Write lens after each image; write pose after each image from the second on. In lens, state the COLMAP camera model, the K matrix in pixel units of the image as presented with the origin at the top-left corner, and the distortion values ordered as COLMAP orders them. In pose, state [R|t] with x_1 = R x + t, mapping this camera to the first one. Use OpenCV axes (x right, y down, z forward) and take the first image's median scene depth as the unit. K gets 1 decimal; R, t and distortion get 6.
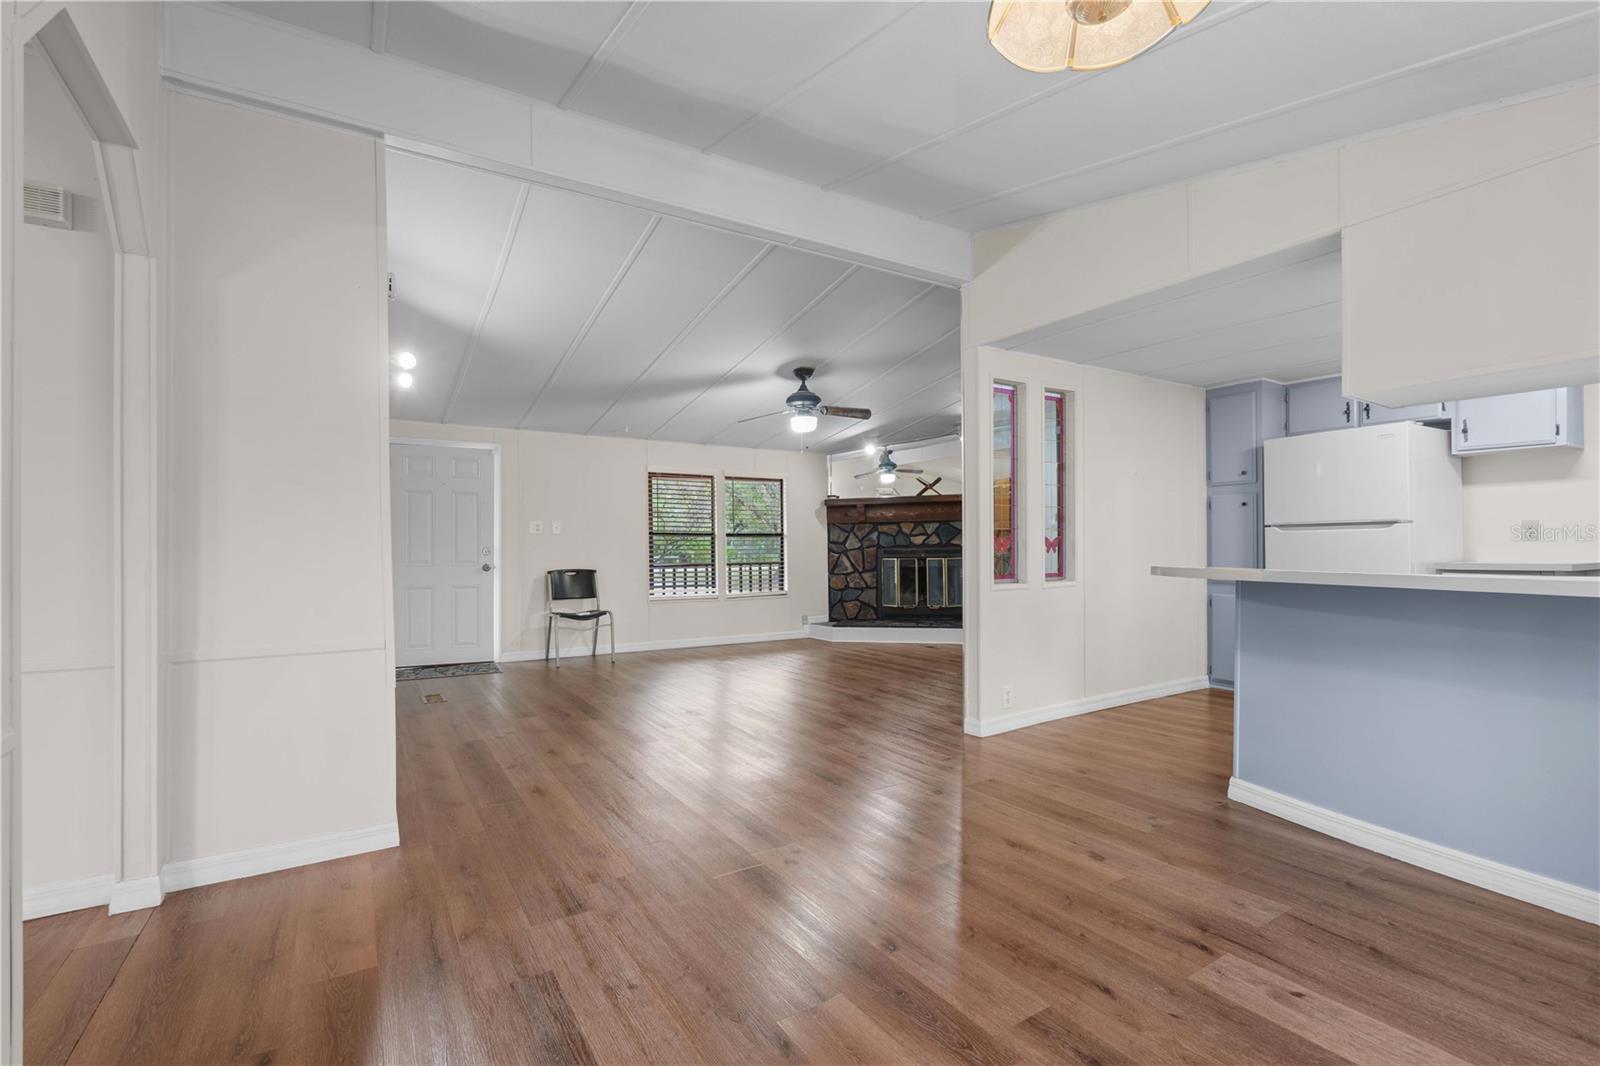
lens RADIAL K [[724.3, 0, 797.1], [0, 724.3, 527.9], [0, 0, 1]] dist [0.002473, 0.000720]
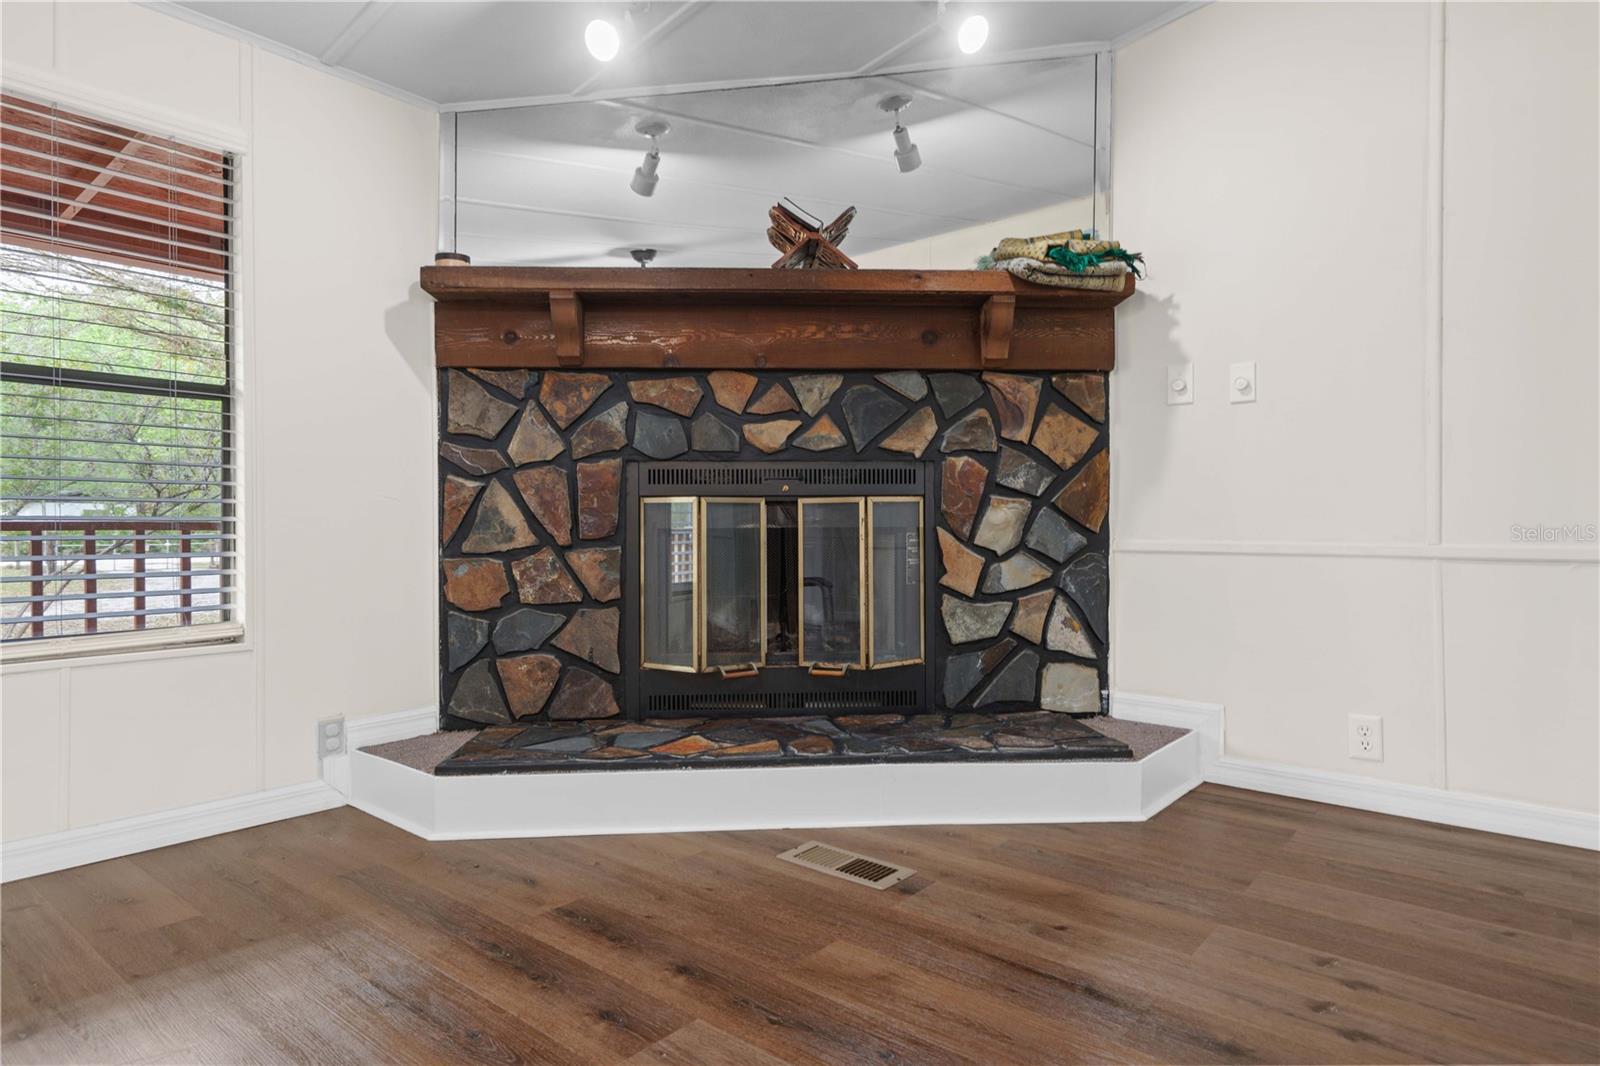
lens RADIAL K [[913.3, 0, 800.0], [0, 913.3, 533.0], [0, 0, 1]] dist [0.005535, 0.000237]
pose [[0.949275, 0.007828, 0.314351, 0.064938], [-0.015251, 0.999660, 0.021162, 0.047529], [-0.314078, -0.024883, 0.949071, 0.651206]]
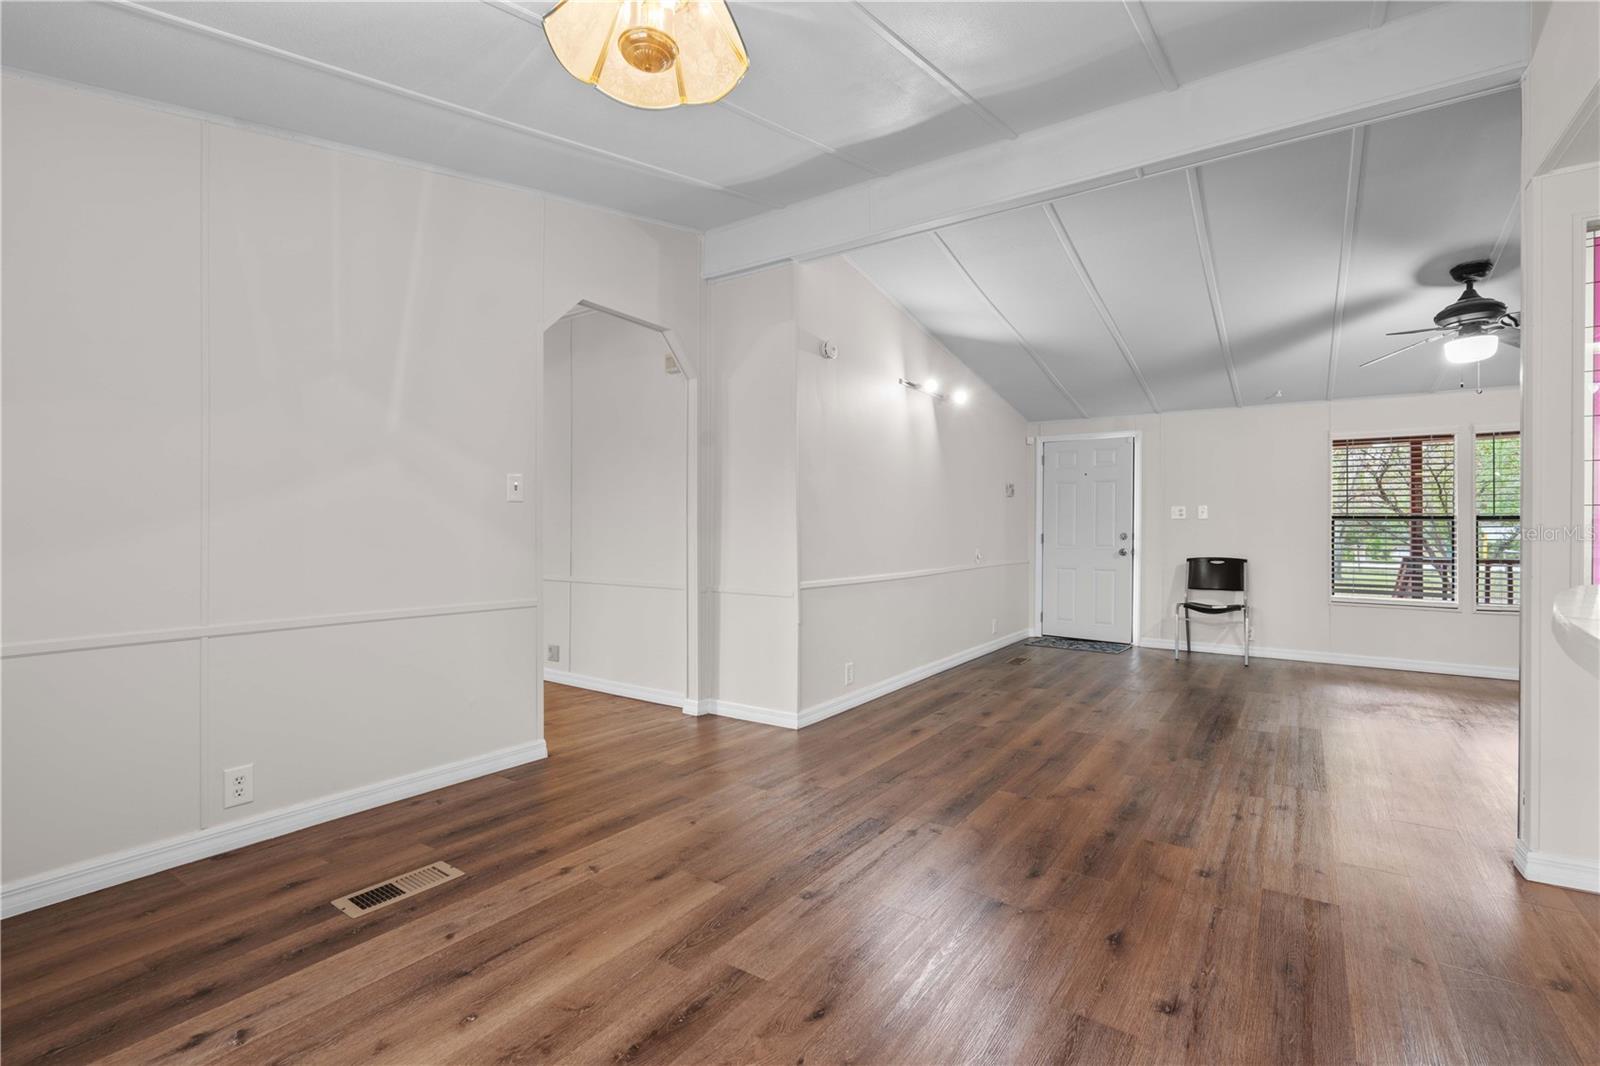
lens RADIAL K [[724.3, 0, 797.1], [0, 724.3, 527.9], [0, 0, 1]] dist [0.002473, 0.000720]
pose [[0.402964, 0.006487, -0.915193, 0.258926], [0.015210, 0.999789, 0.013784, -0.000815], [0.915089, -0.019475, 0.402781, 0.124753]]
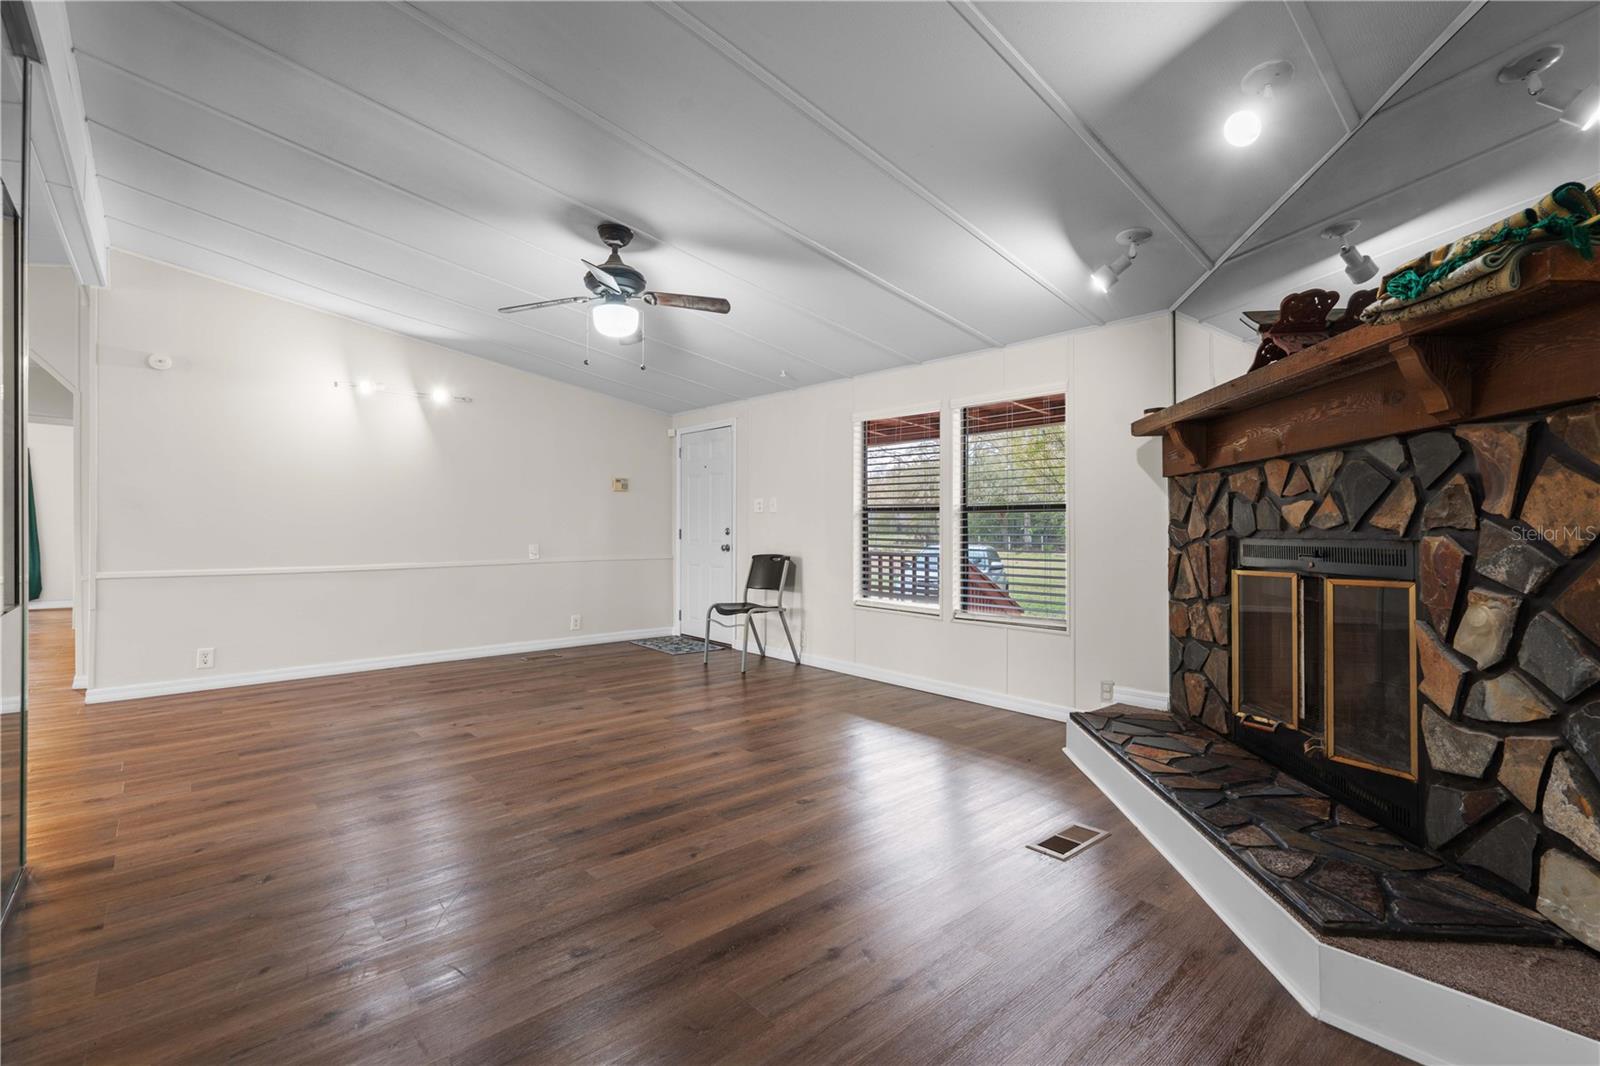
lens RADIAL K [[724.3, 0, 797.1], [0, 724.3, 527.9], [0, 0, 1]] dist [0.002473, 0.000720]
pose [[0.155378, 0.007793, -0.987824, 0.436143], [0.018400, 0.999773, 0.010781, 0.015045], [0.987684, -0.019851, 0.155200, 0.740798]]
